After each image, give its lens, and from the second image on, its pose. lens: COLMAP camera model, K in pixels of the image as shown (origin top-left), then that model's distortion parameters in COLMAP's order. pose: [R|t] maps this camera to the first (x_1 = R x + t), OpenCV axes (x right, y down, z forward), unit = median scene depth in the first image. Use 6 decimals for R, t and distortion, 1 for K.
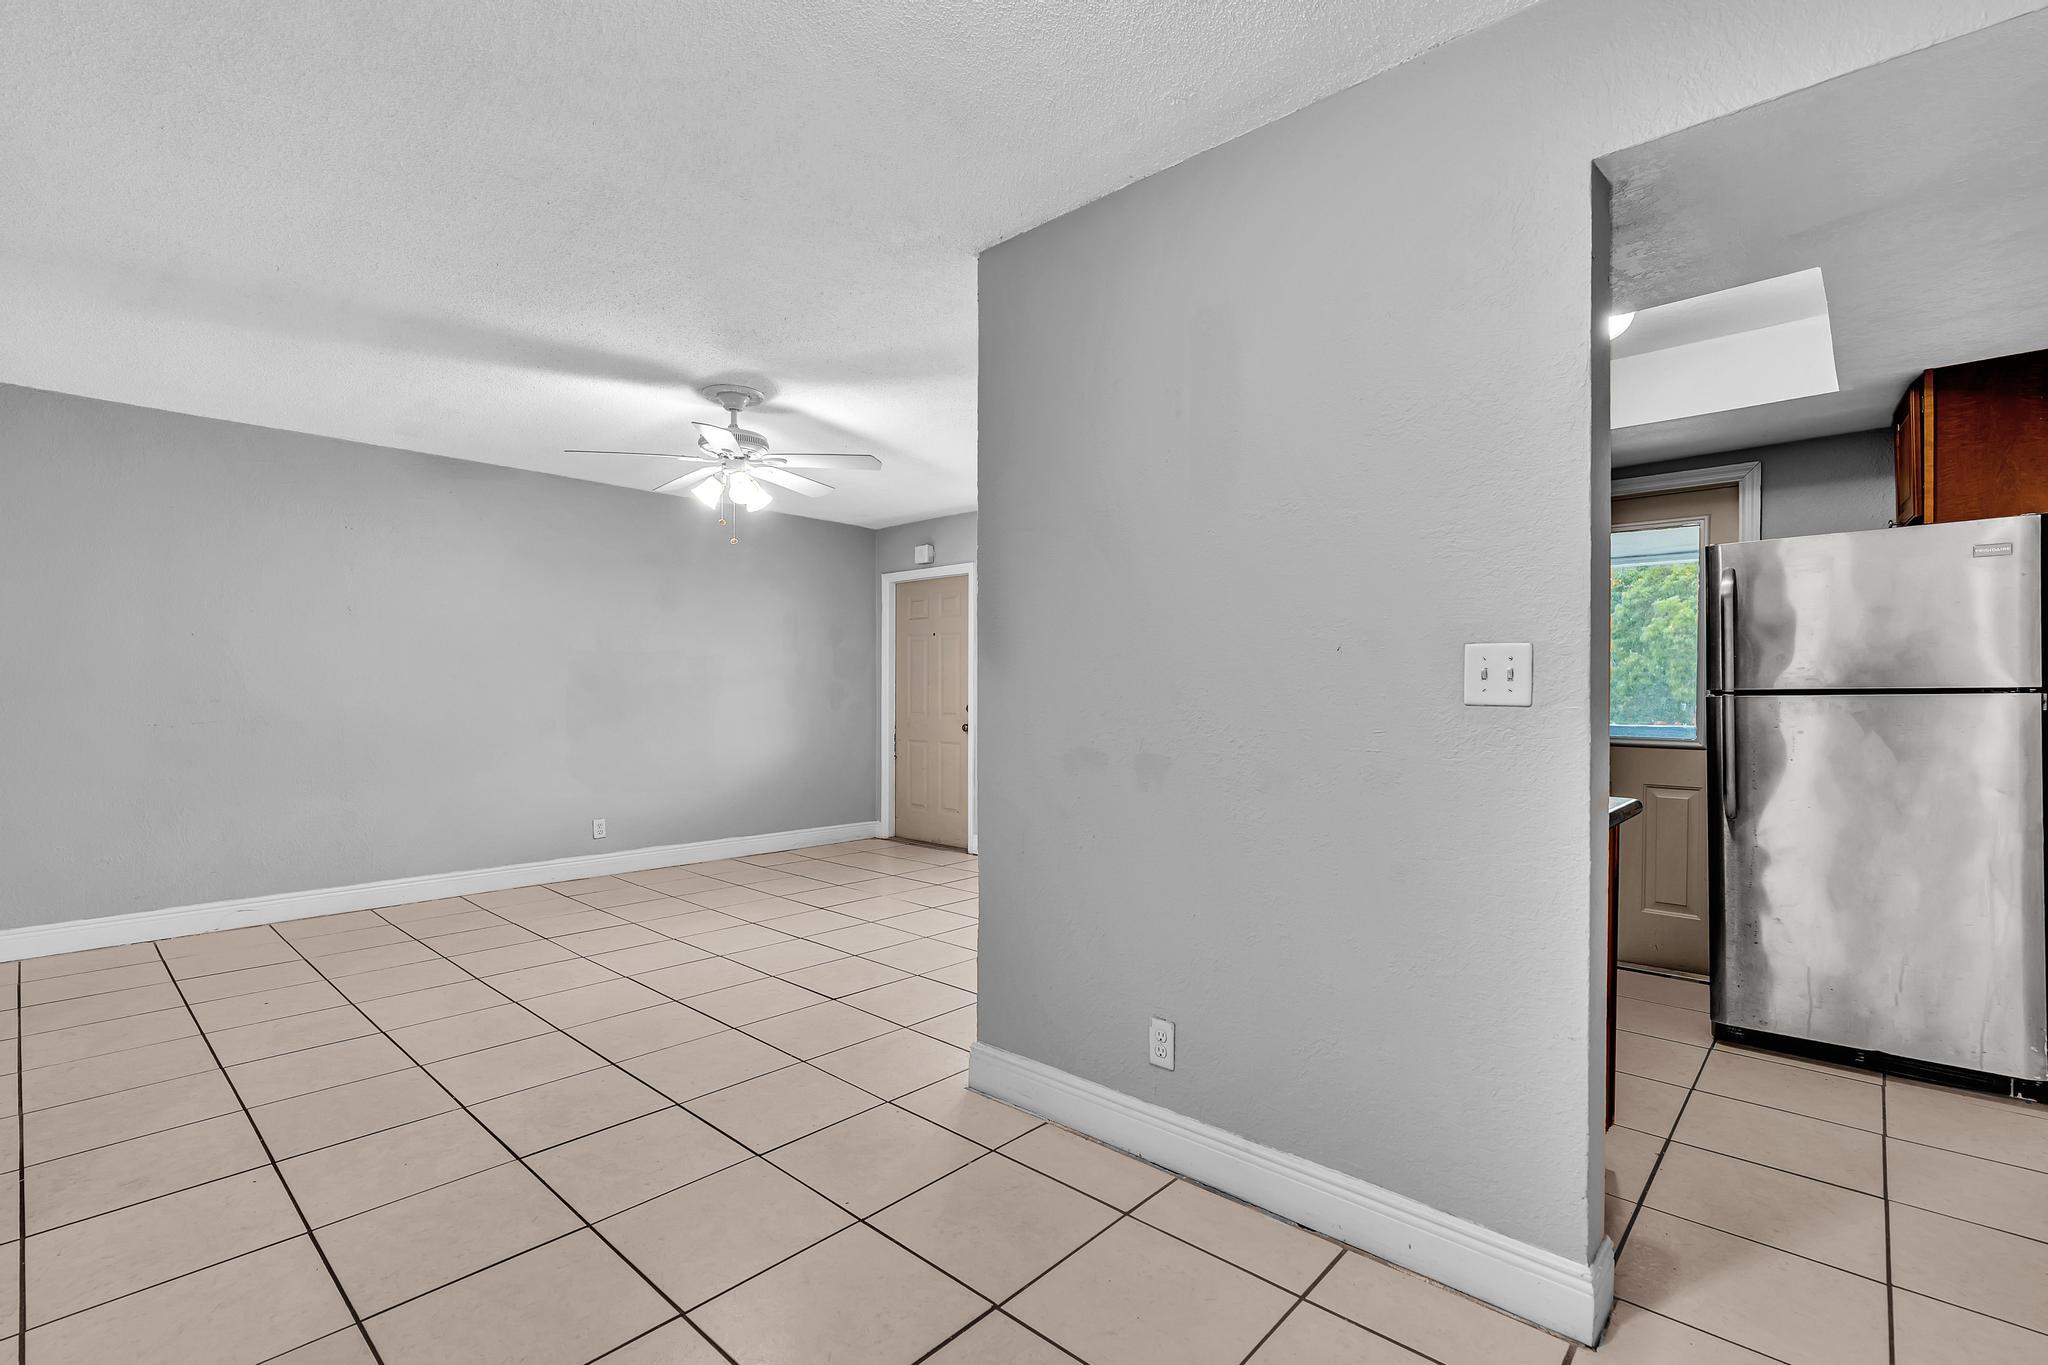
lens RADIAL K [[929.0, 0, 1025.8], [0, 929.0, 690.1], [0, 0, 1]] dist [-0.005161, 0.000796]
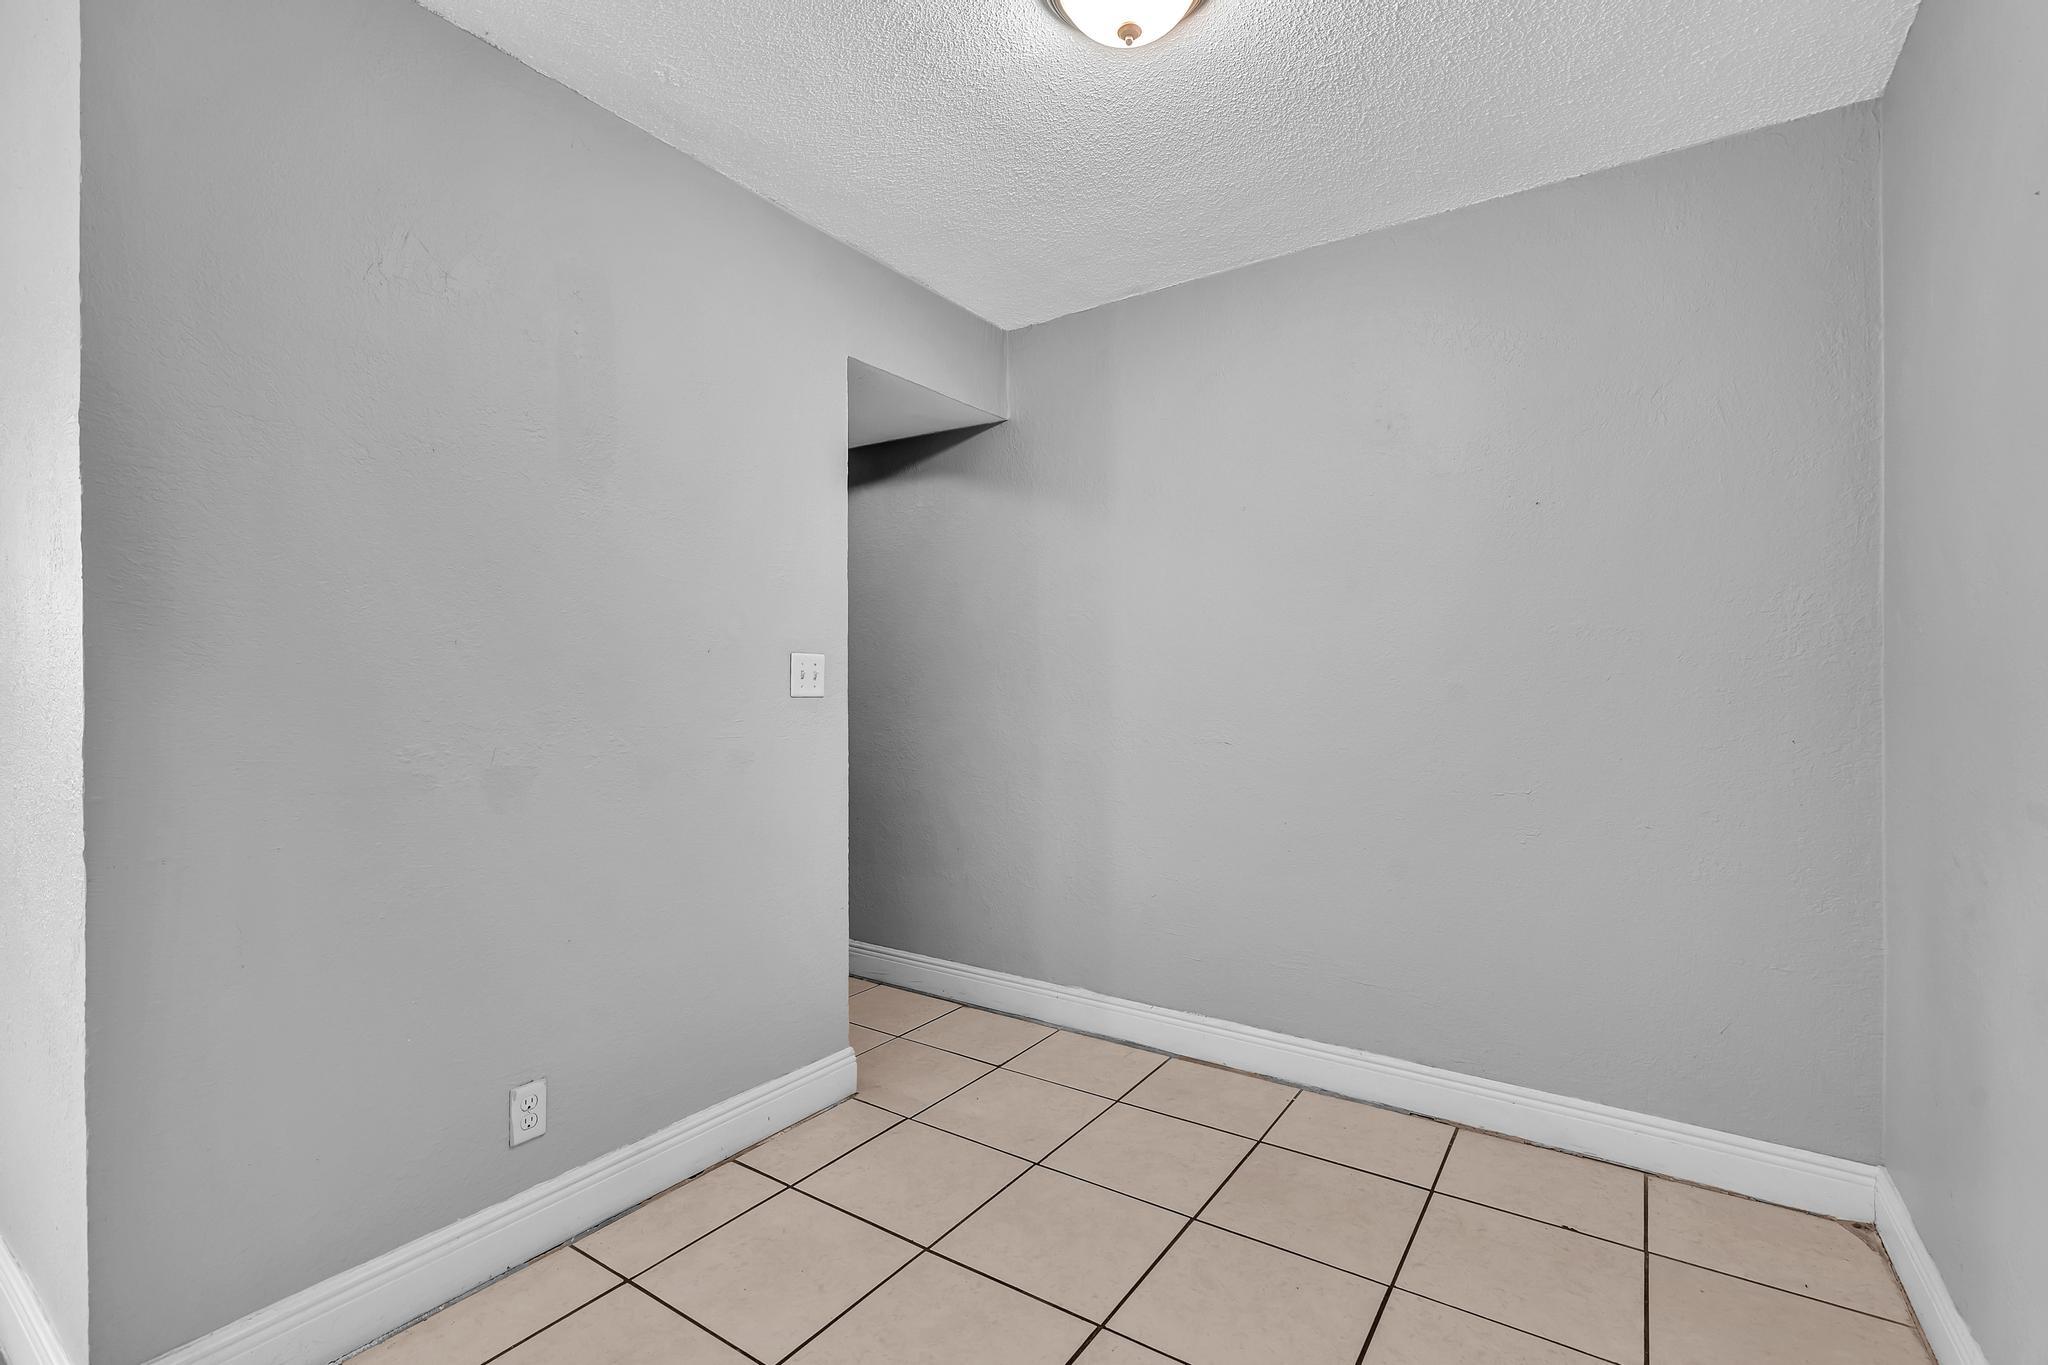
lens RADIAL K [[929.0, 0, 1012.2], [0, 929.0, 686.3], [0, 0, 1]] dist [-0.005161, 0.000796]
pose [[-0.148113, 0.002055, 0.988968, -0.822787], [0.005531, 0.999984, -0.001249, 0.002774], [-0.988955, 0.005285, -0.148122, 0.769415]]
